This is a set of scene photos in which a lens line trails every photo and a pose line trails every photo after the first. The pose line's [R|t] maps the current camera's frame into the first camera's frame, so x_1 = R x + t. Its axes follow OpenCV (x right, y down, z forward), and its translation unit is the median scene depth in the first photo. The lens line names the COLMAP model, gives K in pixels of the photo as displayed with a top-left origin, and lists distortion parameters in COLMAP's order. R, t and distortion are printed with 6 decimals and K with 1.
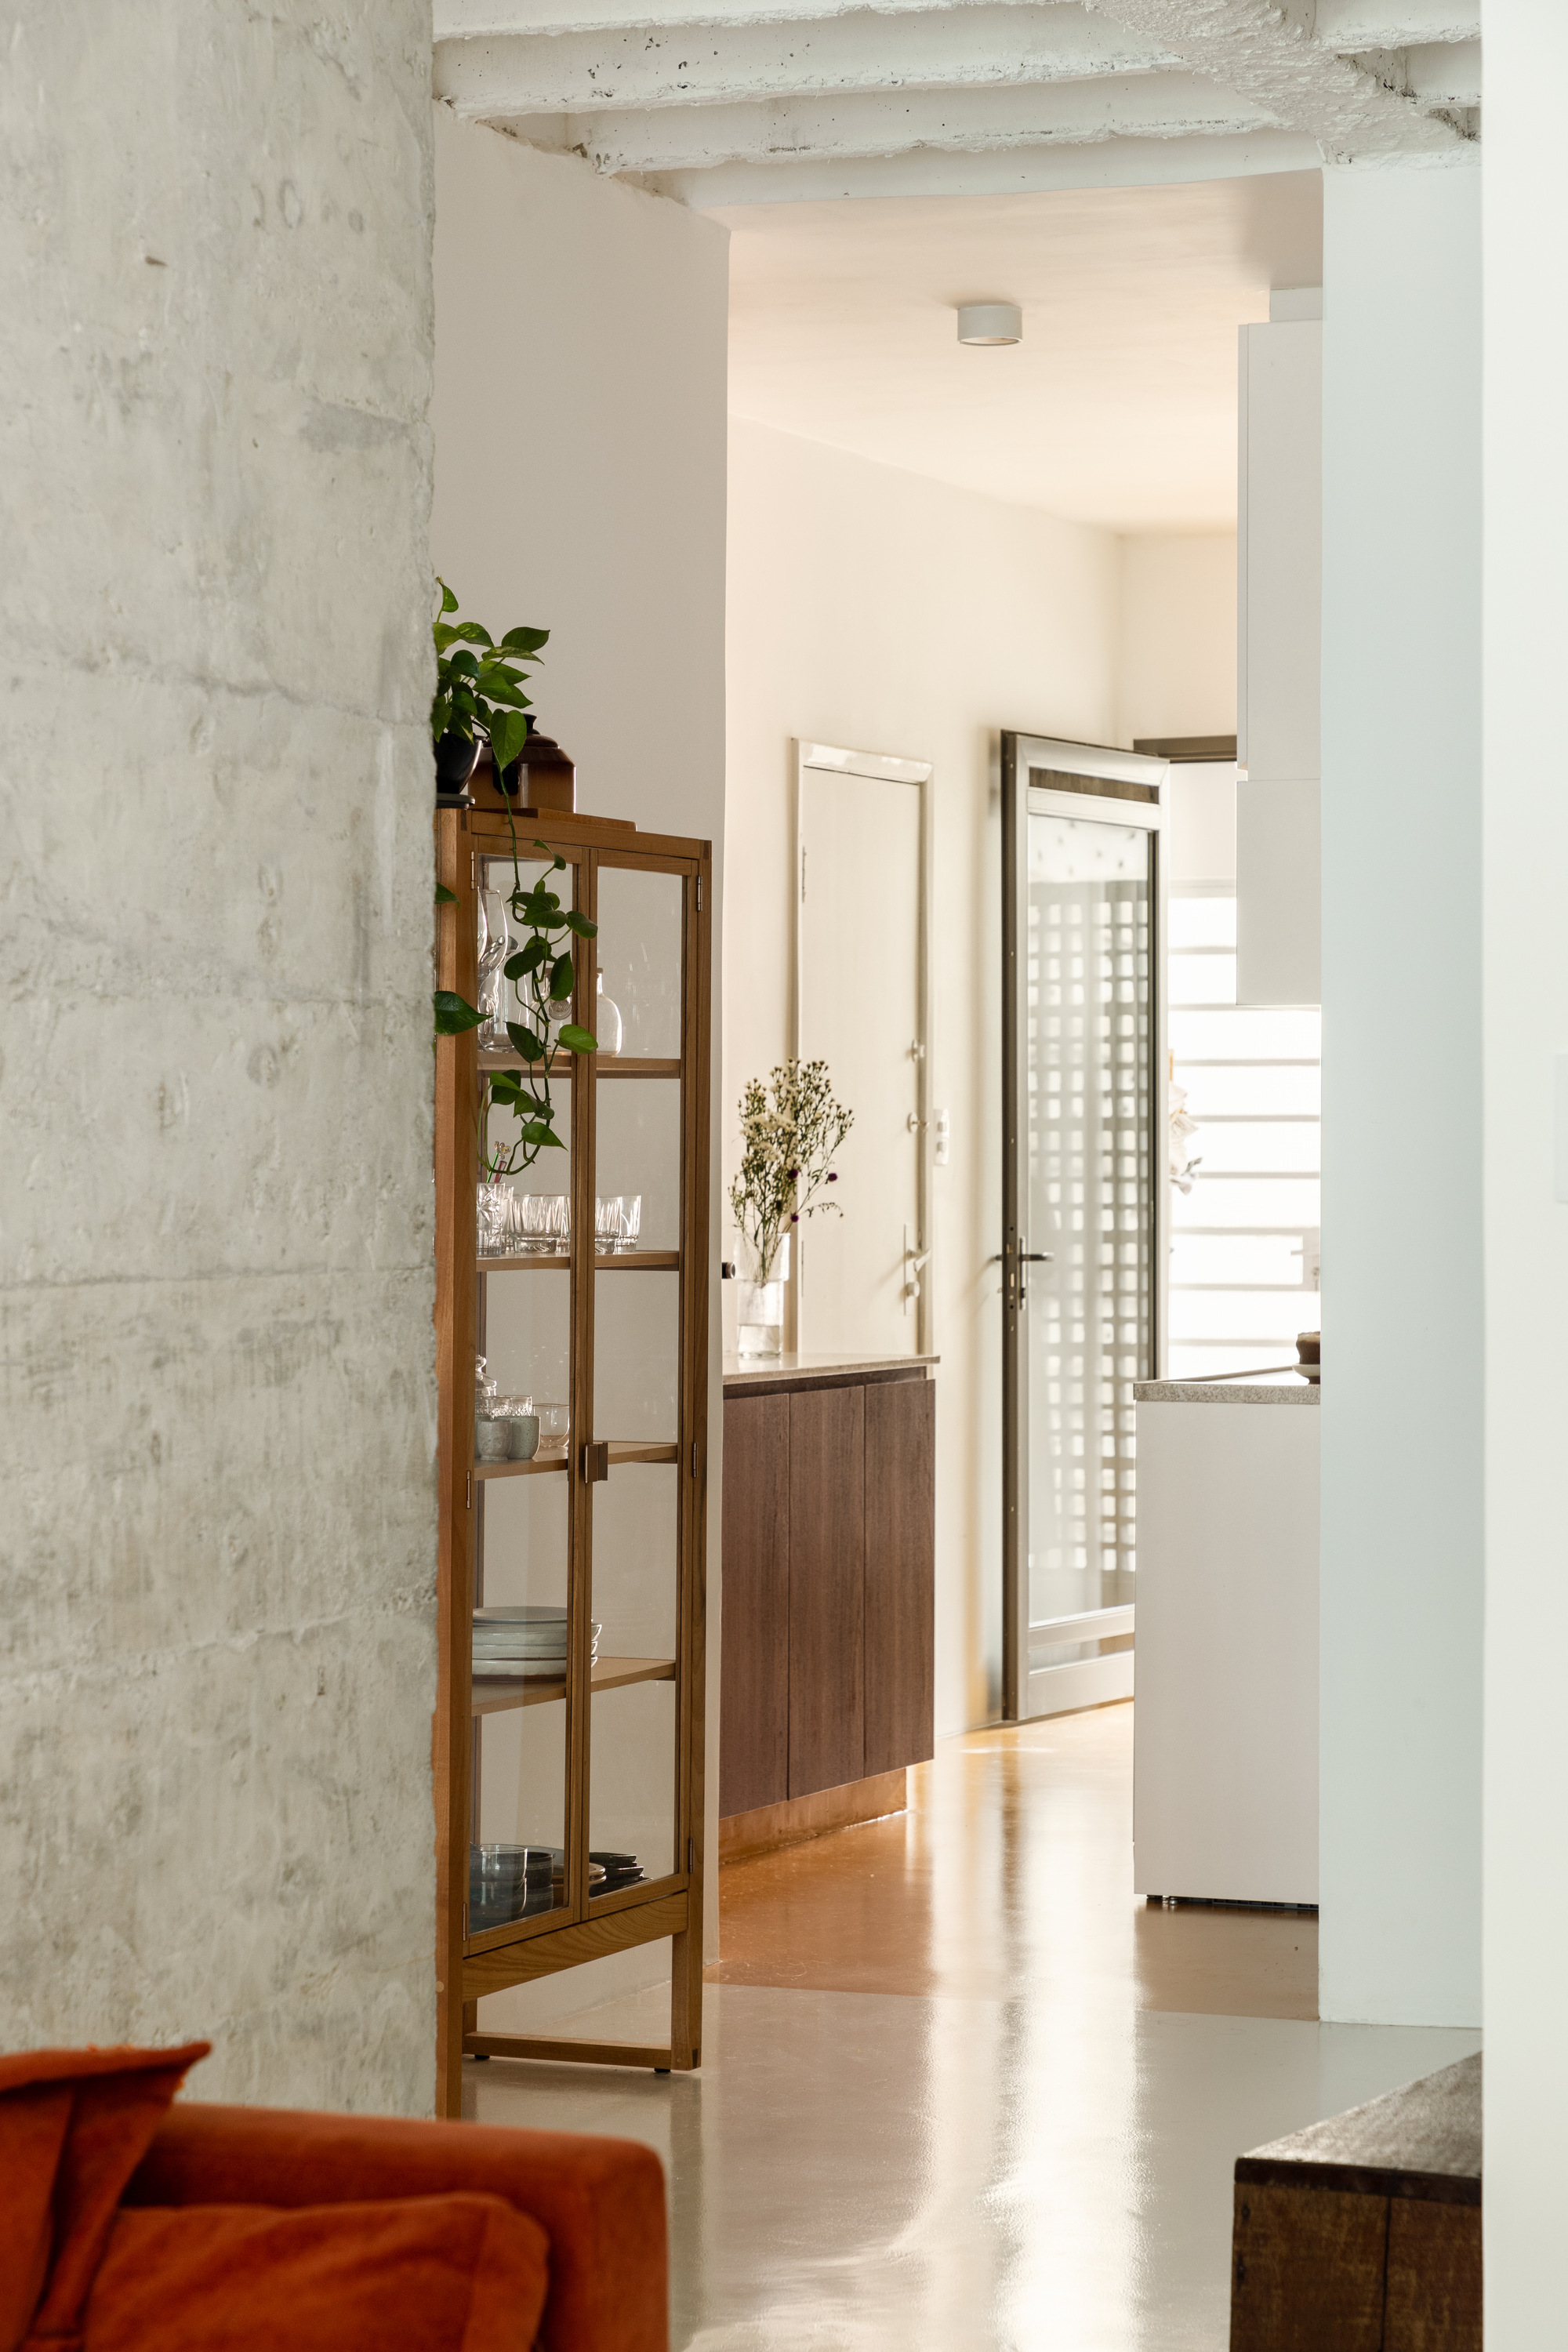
lens RADIAL K [[5809.0, 0, 782.3], [0, 5809.0, 1133.7], [0, 0, 1]] dist [0.064614, -0.105720]
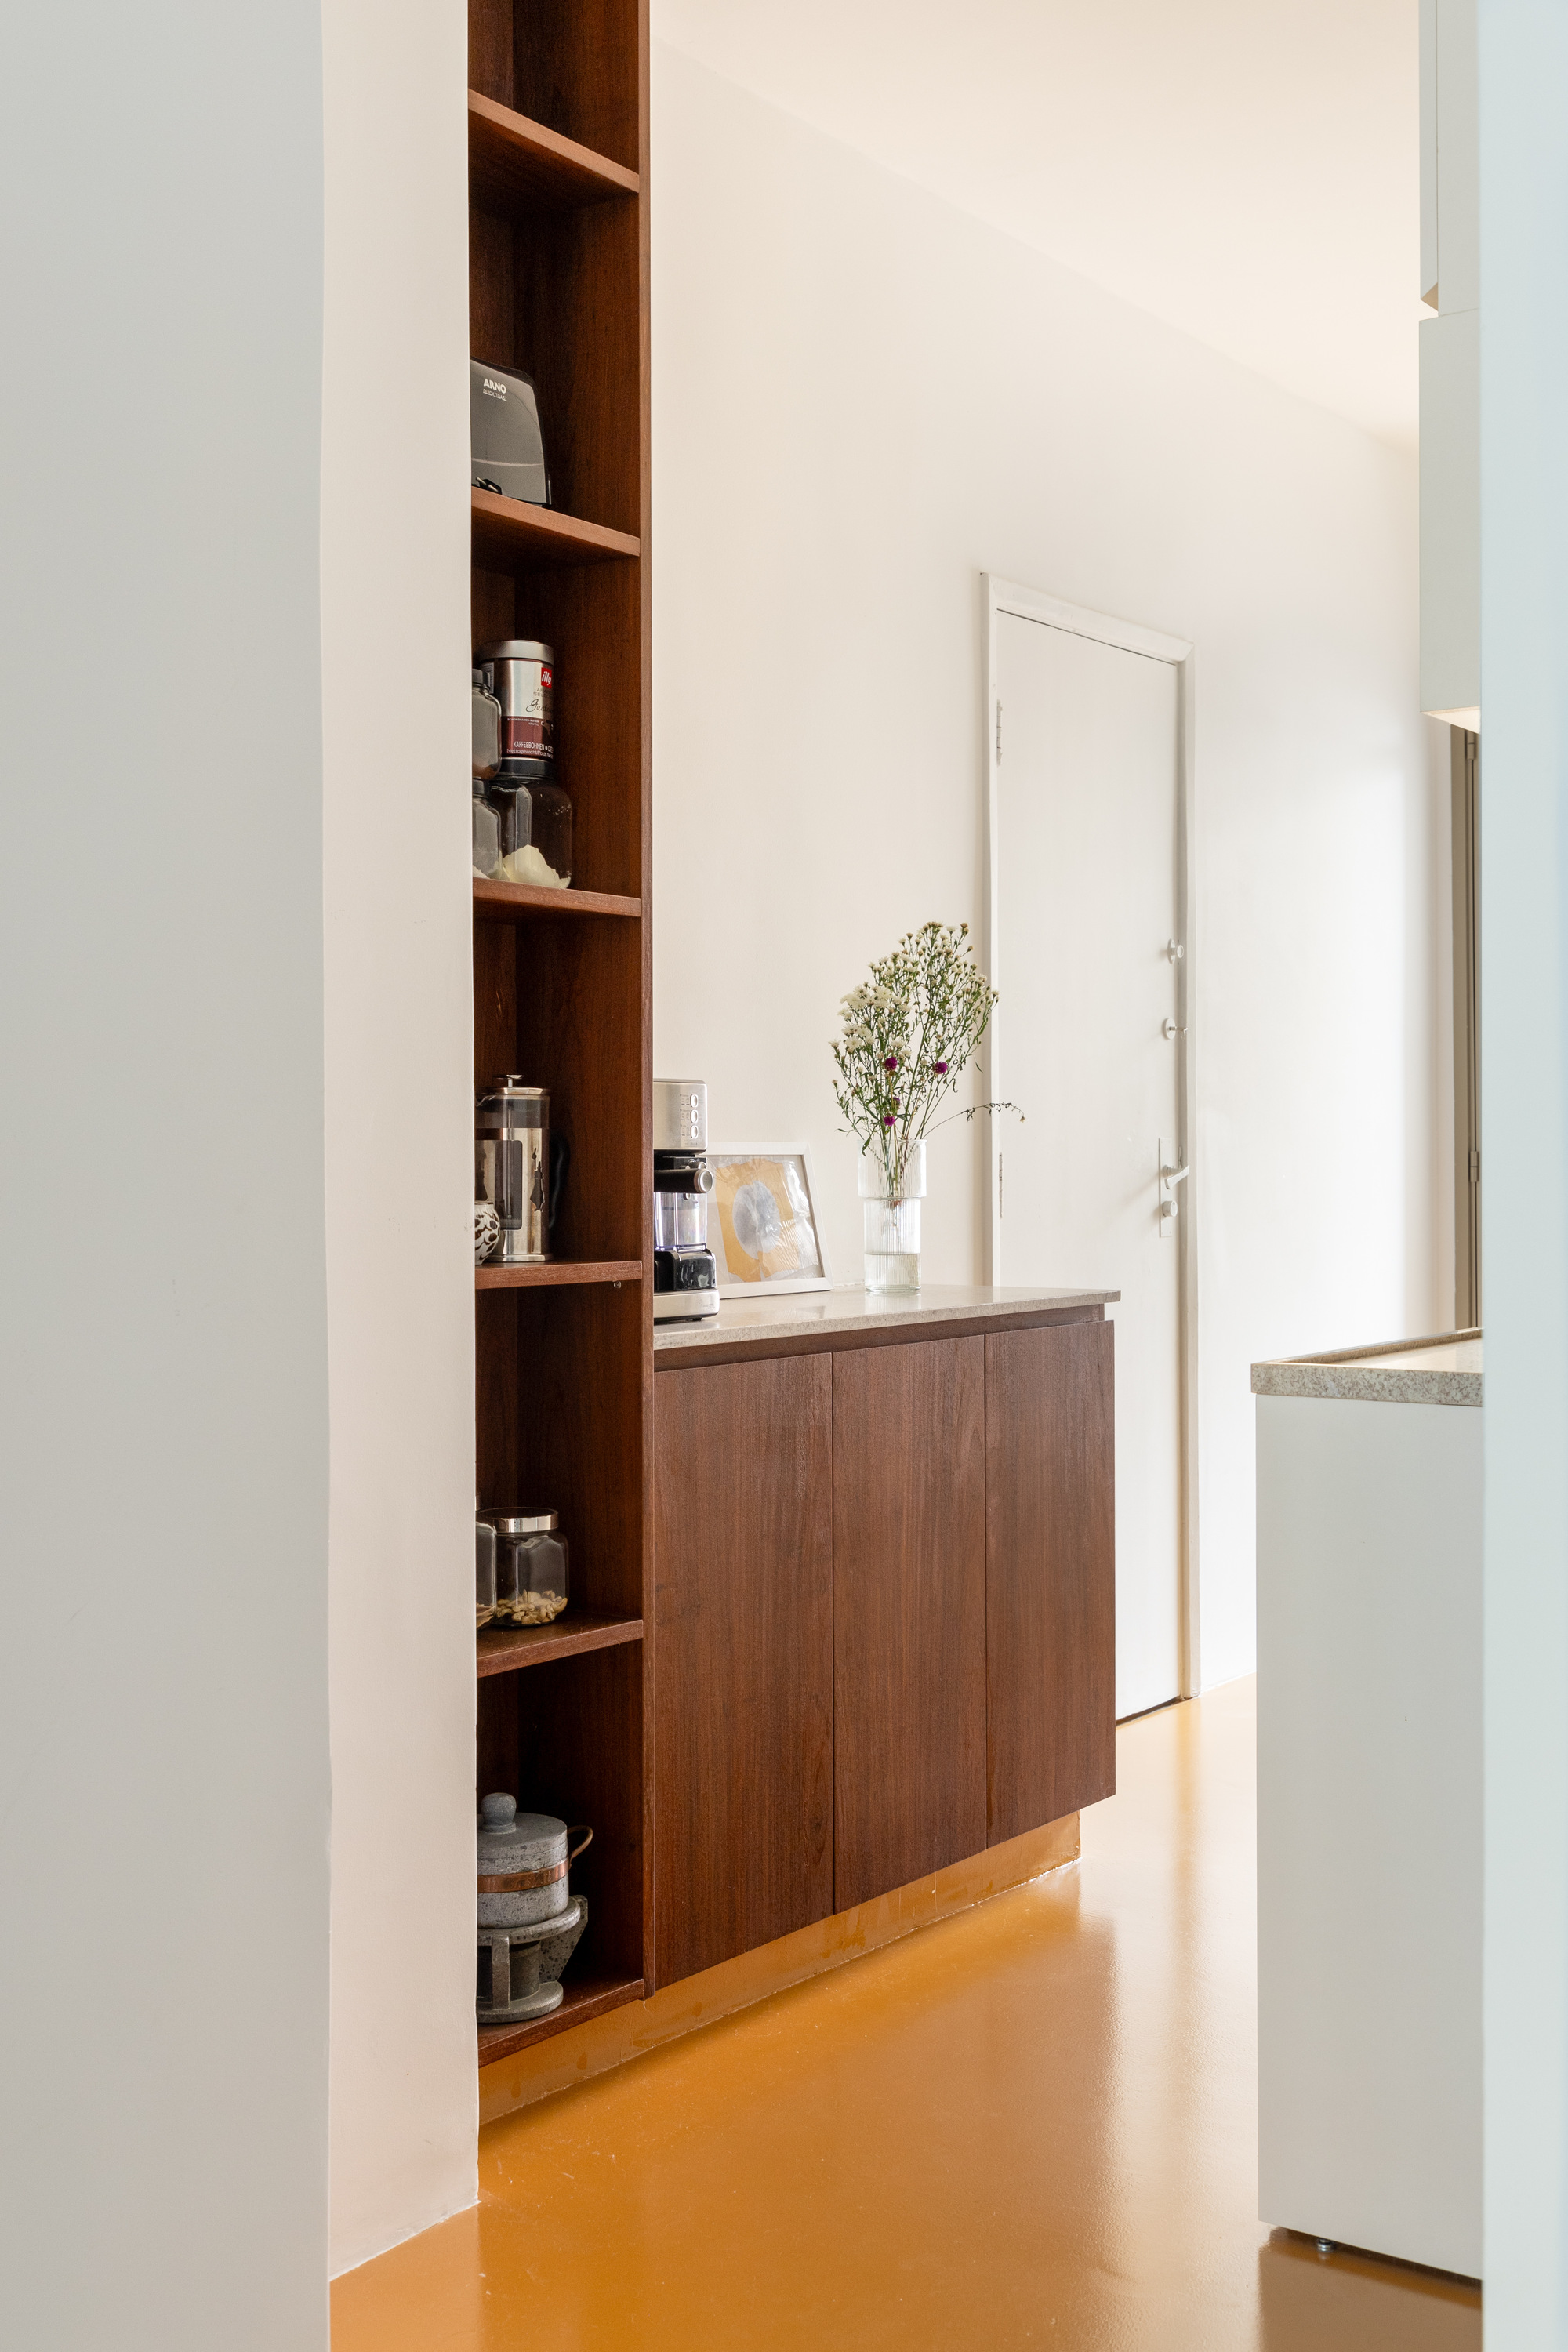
lens RADIAL K [[2636.6, 0, 782.0], [0, 2636.6, 1174.9], [0, 0, 1]] dist [0.023224, 0.023291]
pose [[0.970852, -0.008031, -0.239543, 0.092845], [0.010805, 0.999889, 0.010272, 0.024179], [0.239434, -0.012561, 0.970831, 0.852899]]
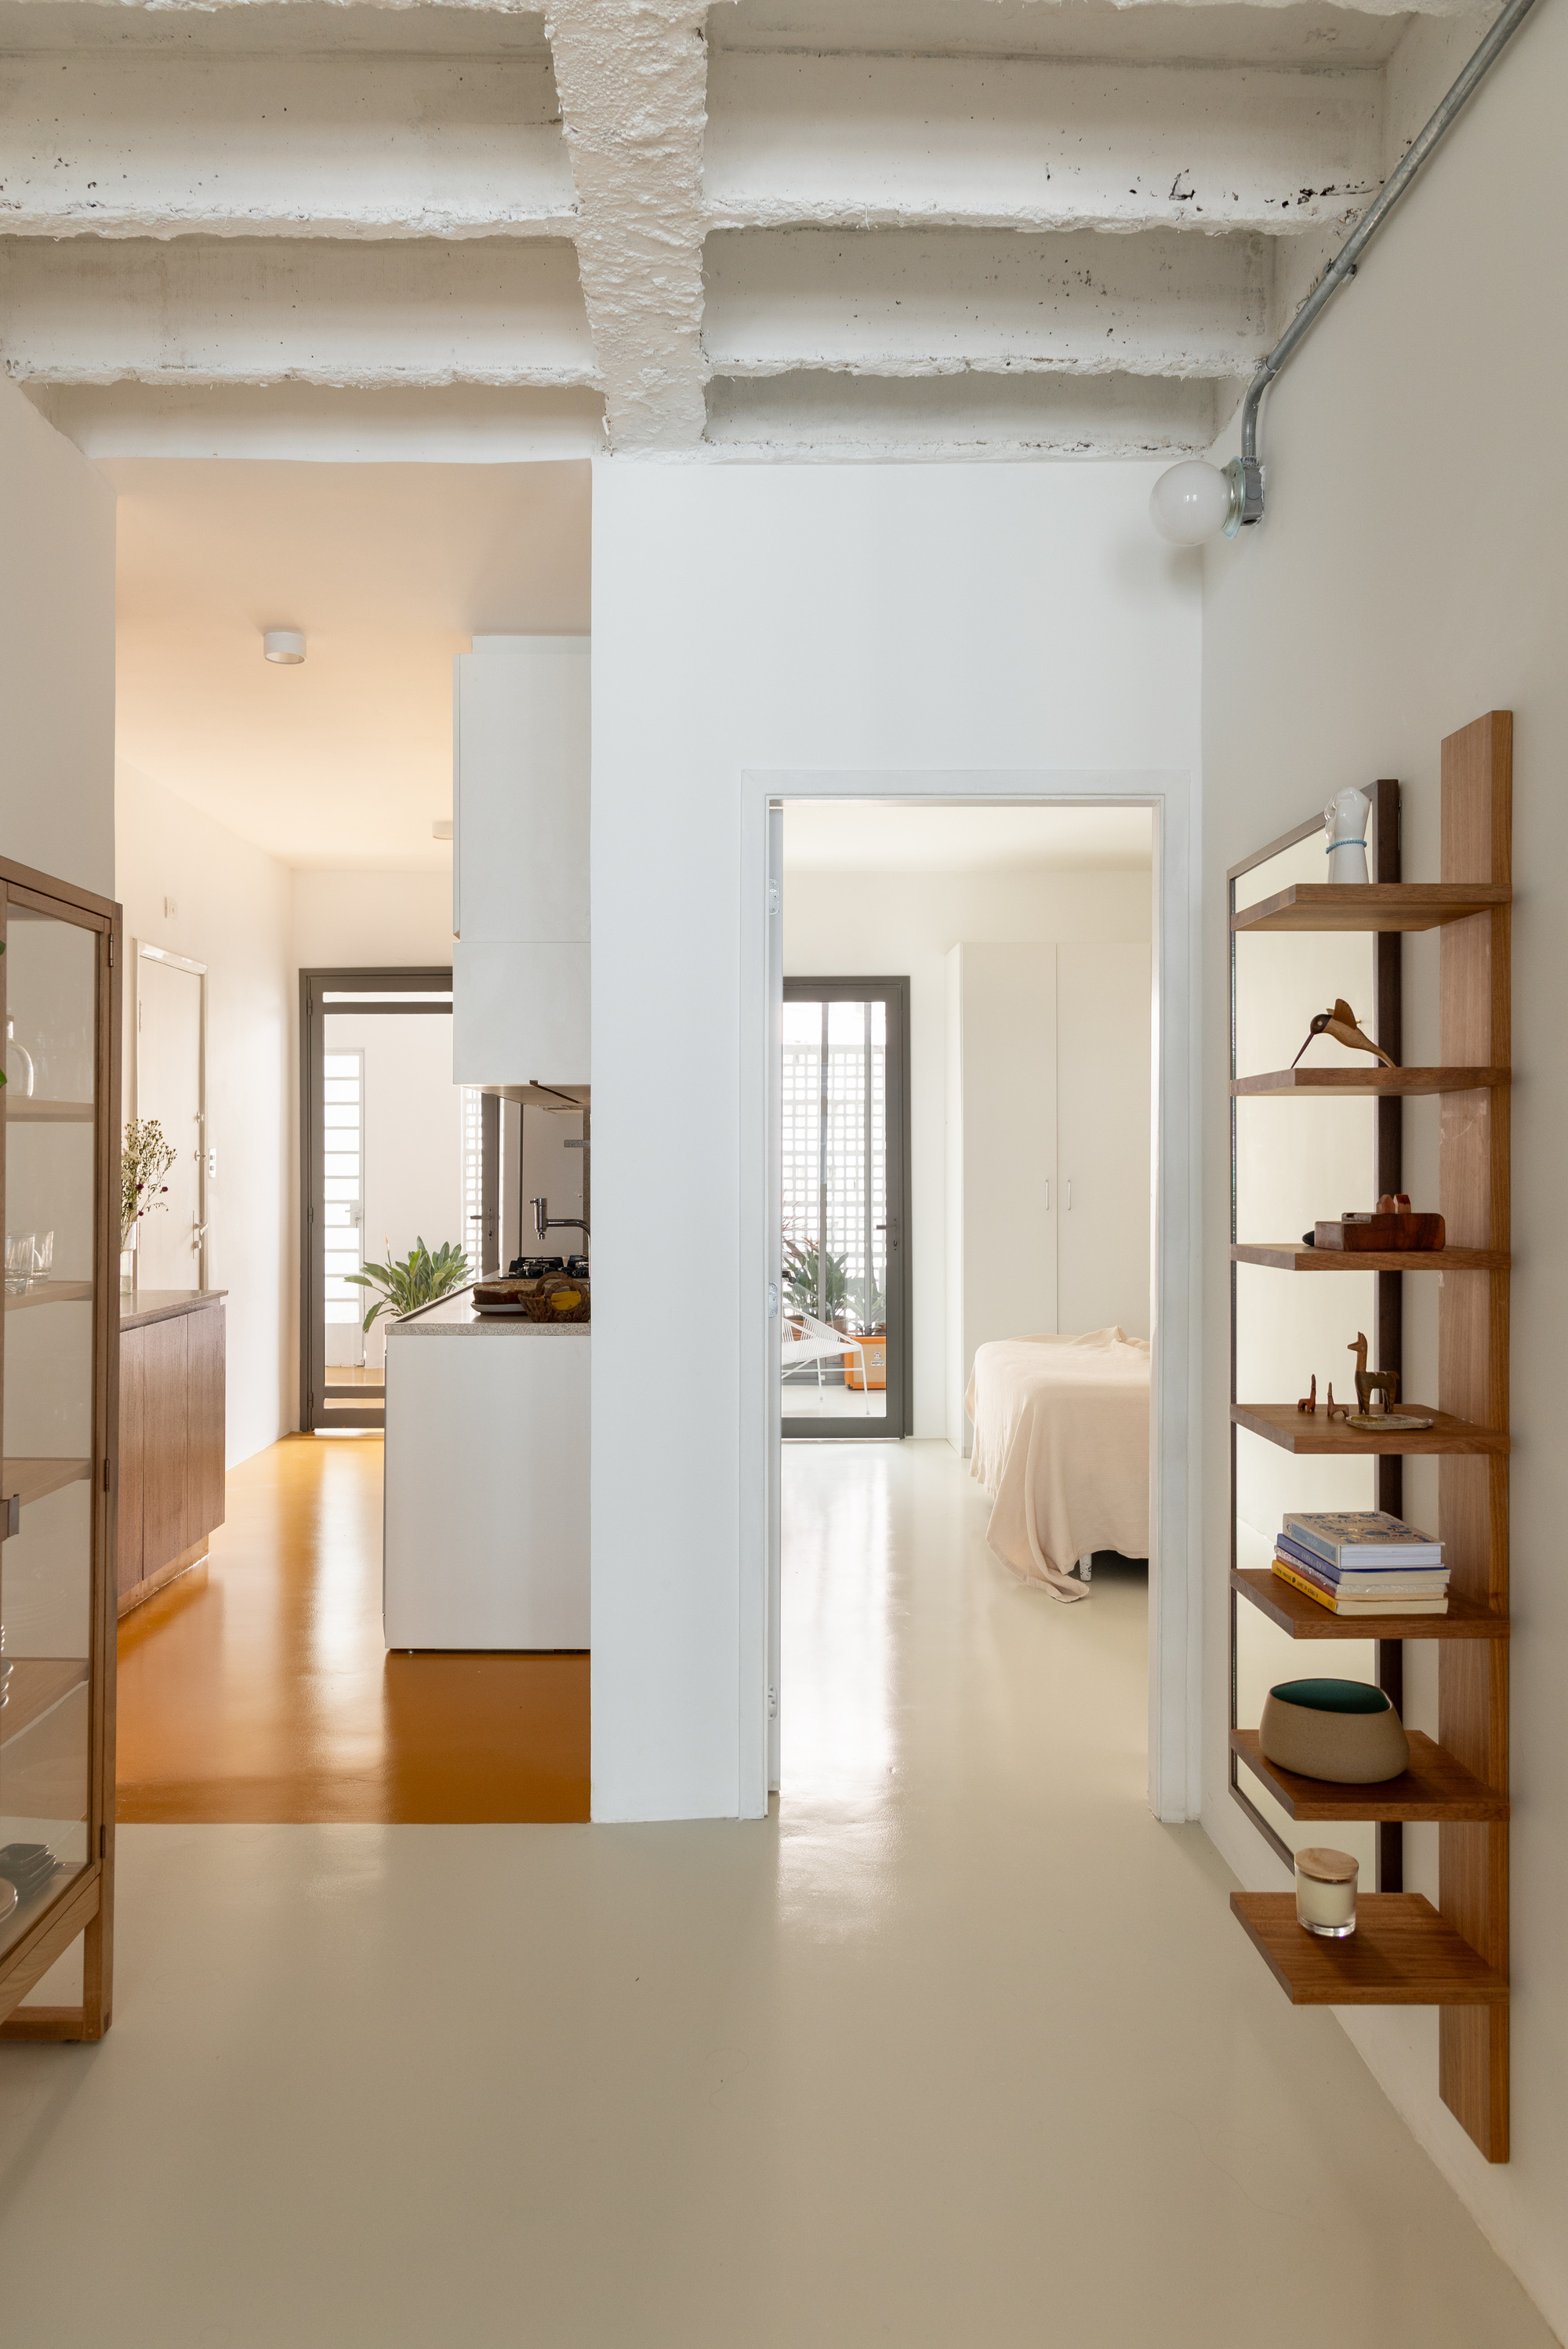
lens RADIAL K [[1694.6, 0, 760.5], [0, 1694.6, 1145.1], [0, 0, 1]] dist [0.014387, -0.007952]
pose [[0.928146, -0.001141, 0.372216, -0.018858], [0.003231, 0.999982, -0.004992, -0.002954], [-0.372203, 0.005836, 0.928133, 0.628468]]
